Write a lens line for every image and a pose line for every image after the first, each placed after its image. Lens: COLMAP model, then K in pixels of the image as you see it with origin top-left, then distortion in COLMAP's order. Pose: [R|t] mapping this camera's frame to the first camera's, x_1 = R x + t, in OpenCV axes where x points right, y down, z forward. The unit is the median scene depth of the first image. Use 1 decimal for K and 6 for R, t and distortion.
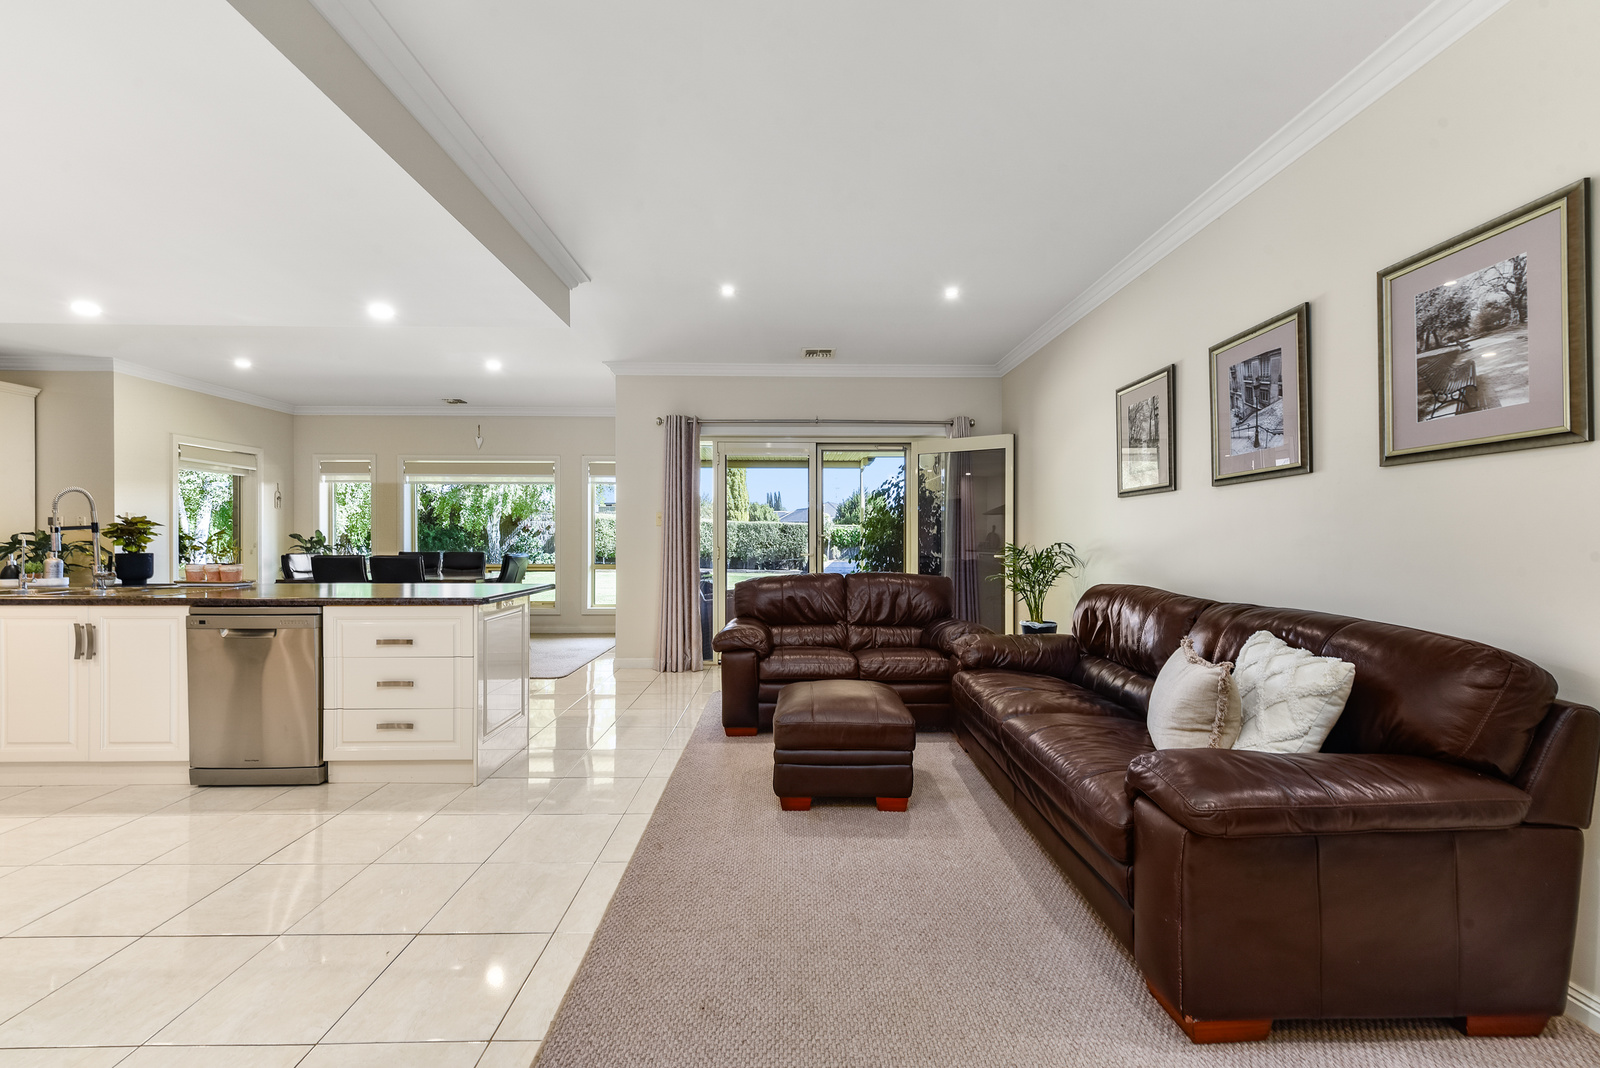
lens RADIAL K [[630.1, 0, 803.9], [0, 630.1, 542.4], [0, 0, 1]] dist [0.007505, -0.001239]
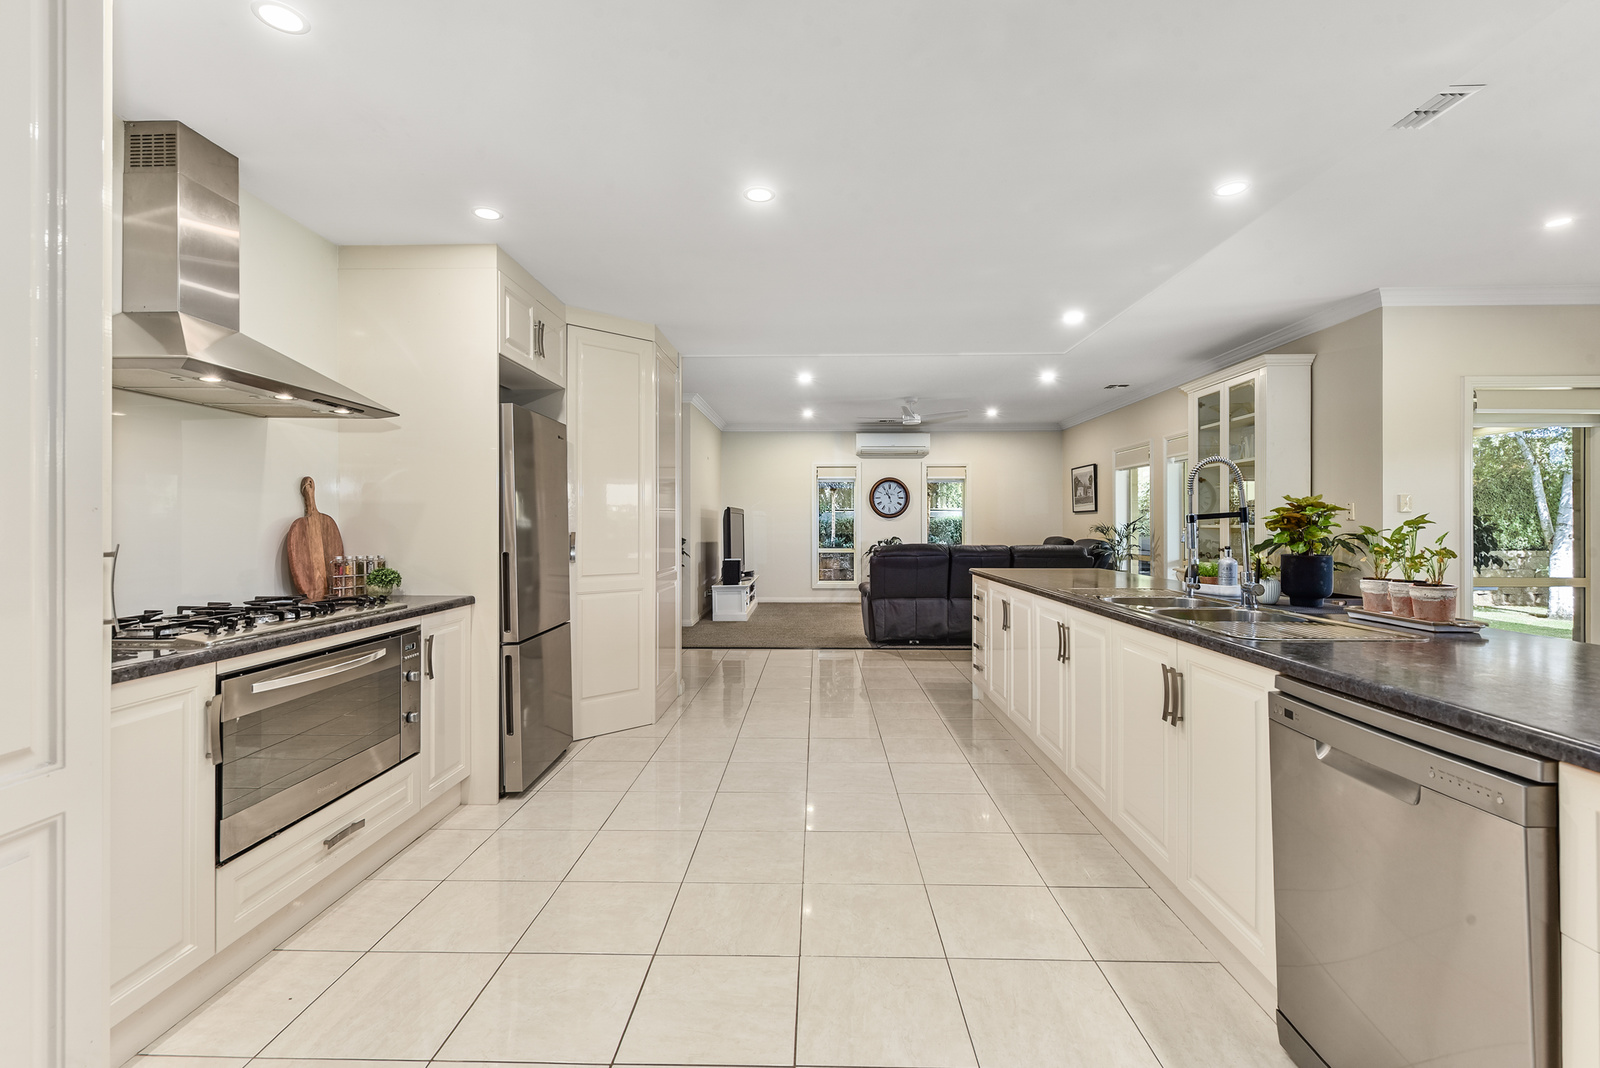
lens RADIAL K [[708.7, 0, 799.9], [0, 708.7, 525.6], [0, 0, 1]] dist [0.005132, -0.000785]
pose [[-0.047803, -0.003432, -0.998851, -0.338510], [-0.008559, 0.999959, -0.003026, -0.006034], [0.998820, 0.008404, -0.047830, 0.549084]]
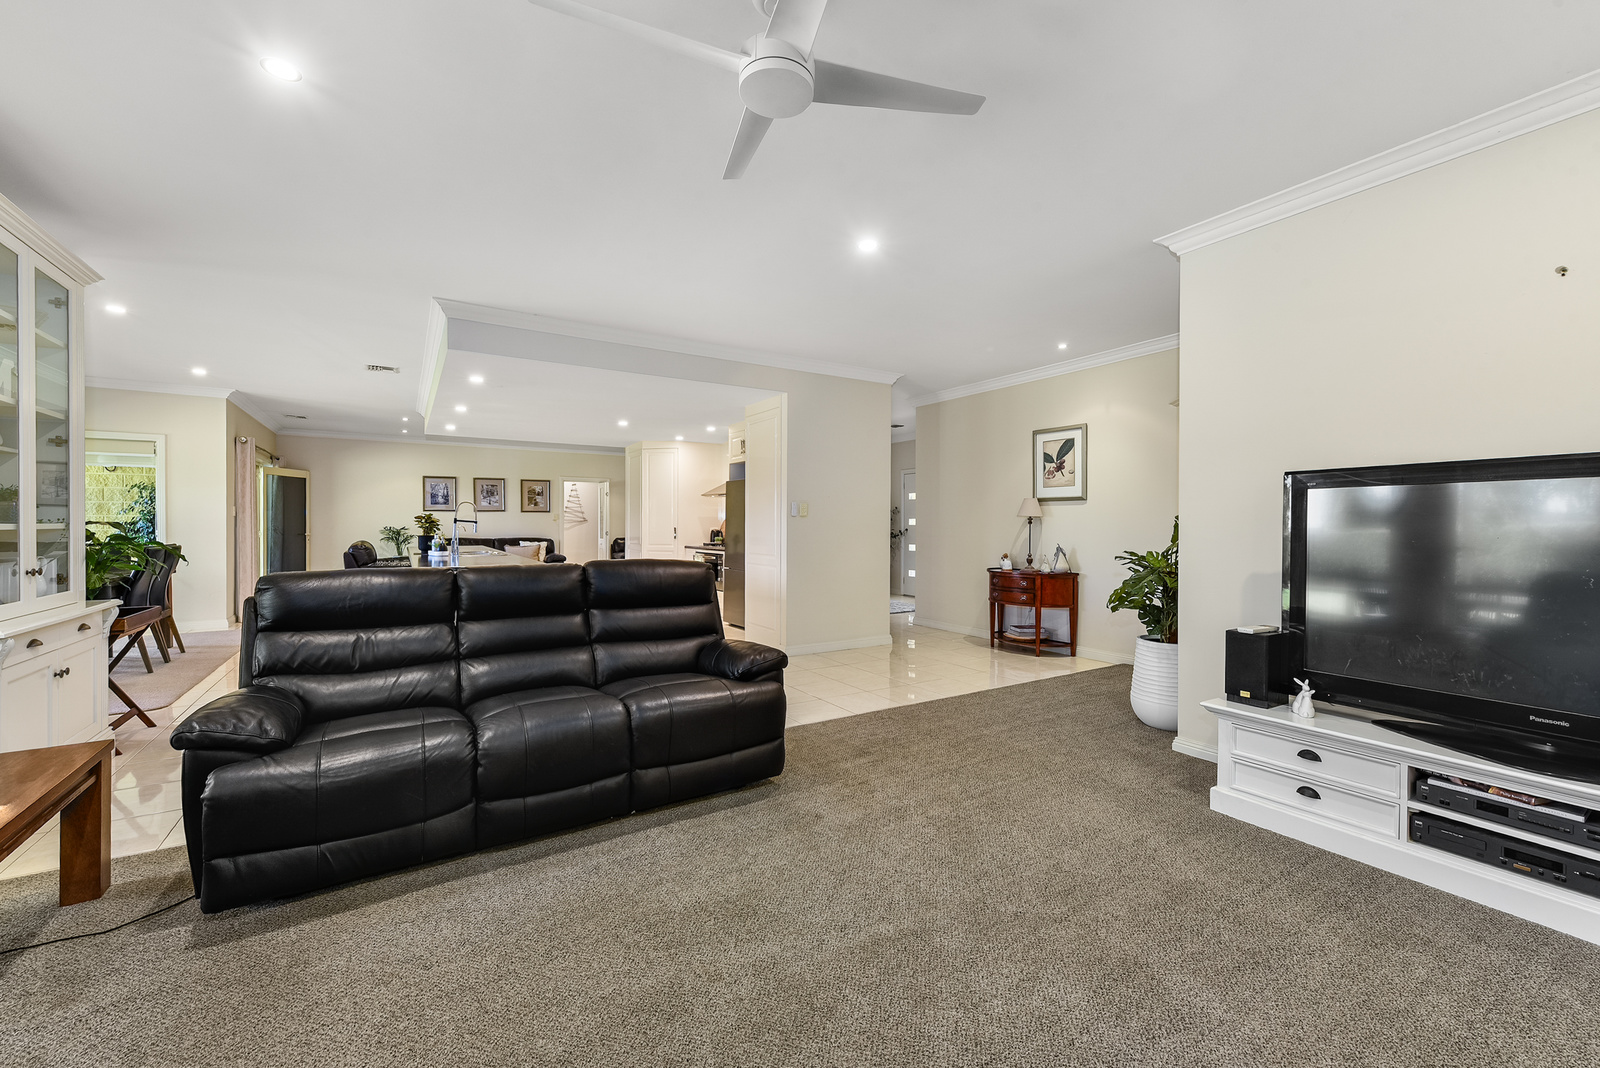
lens RADIAL K [[630.1, 0, 794.6], [0, 630.1, 534.0], [0, 0, 1]] dist [0.007505, -0.001239]
pose [[-0.503206, -0.011856, 0.864085, -3.191642], [0.006723, 0.999822, 0.017633, -0.002598], [-0.864140, 0.014682, -0.503037, 1.026642]]
